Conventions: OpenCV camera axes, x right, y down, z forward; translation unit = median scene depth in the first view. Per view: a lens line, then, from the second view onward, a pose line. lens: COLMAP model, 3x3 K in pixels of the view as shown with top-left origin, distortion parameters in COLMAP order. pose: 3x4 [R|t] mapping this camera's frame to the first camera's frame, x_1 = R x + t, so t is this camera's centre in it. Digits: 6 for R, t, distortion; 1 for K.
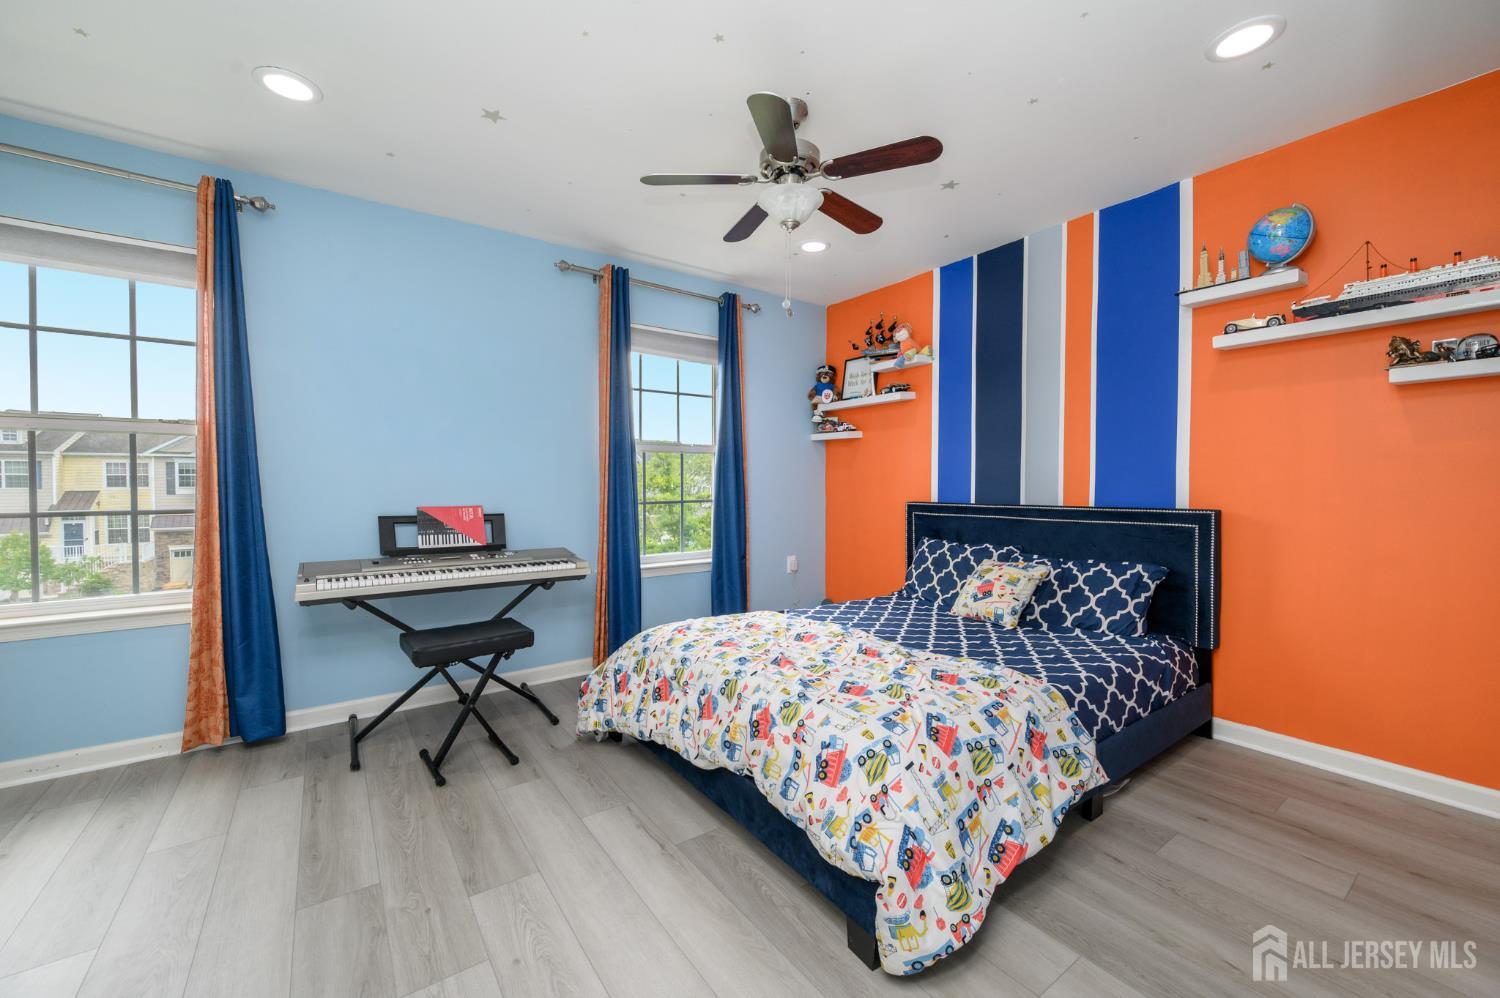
lens RADIAL K [[593.5, 0, 750.0], [0, 593.5, 499.0], [0, 0, 1]] dist [-0.000911, -0.000059]
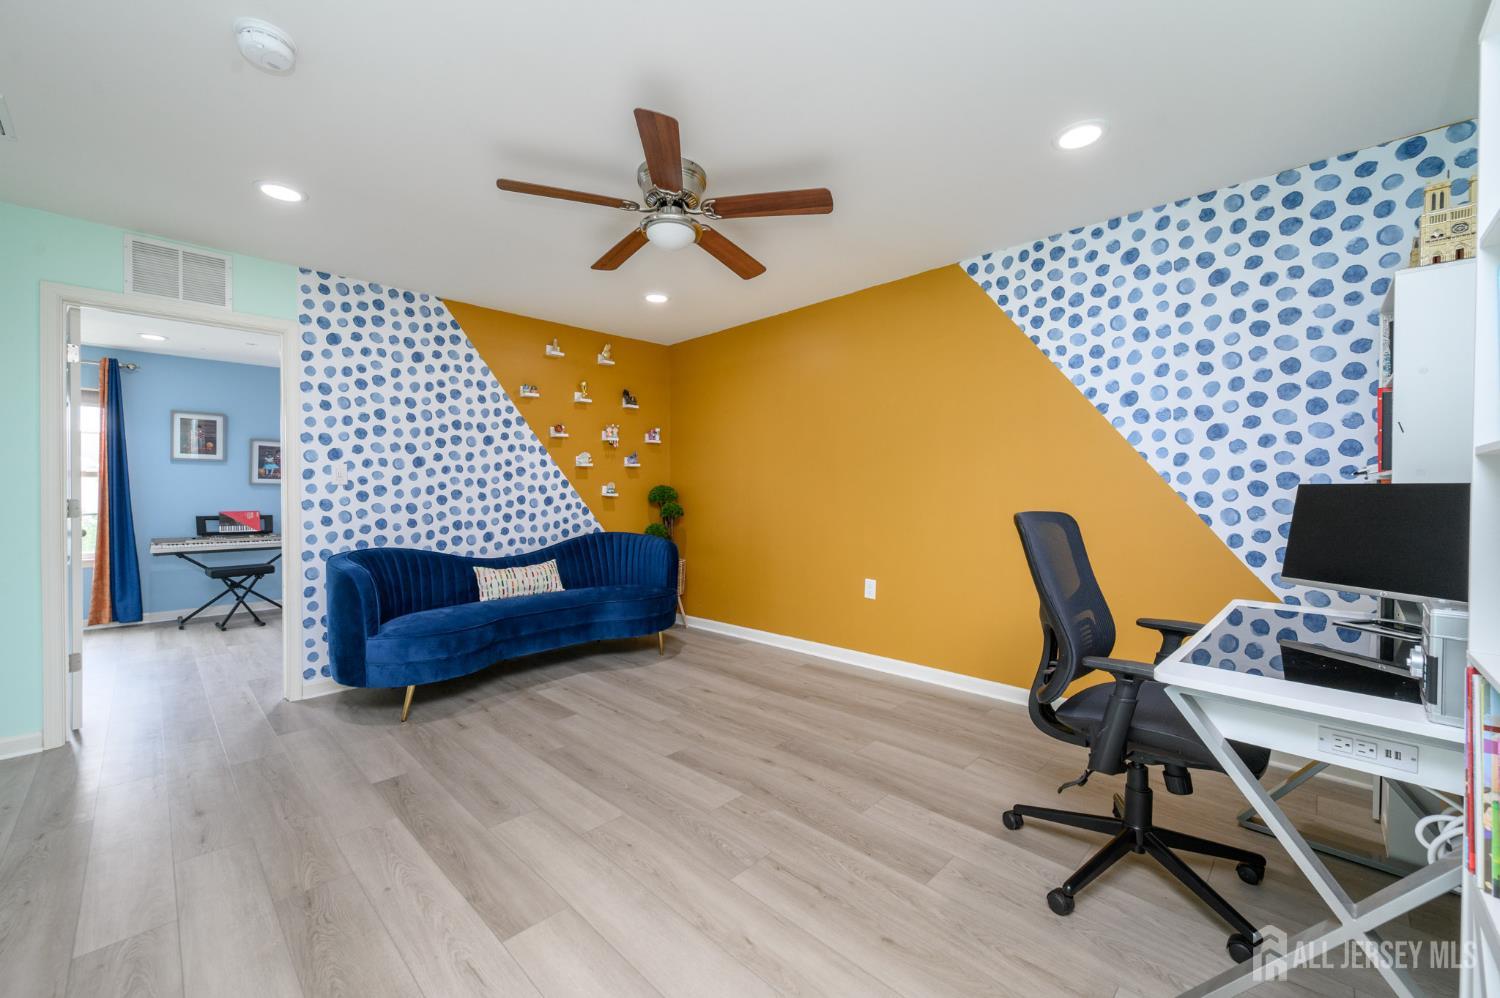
lens RADIAL K [[570.2, 0, 770.7], [0, 570.2, 500.5], [0, 0, 1]] dist [-0.015215, -0.000099]
pose [[0.976902, -0.001295, 0.213684, 0.851749], [0.004914, 0.999853, -0.016407, 0.016059], [-0.213631, 0.017079, 0.976765, -1.248229]]
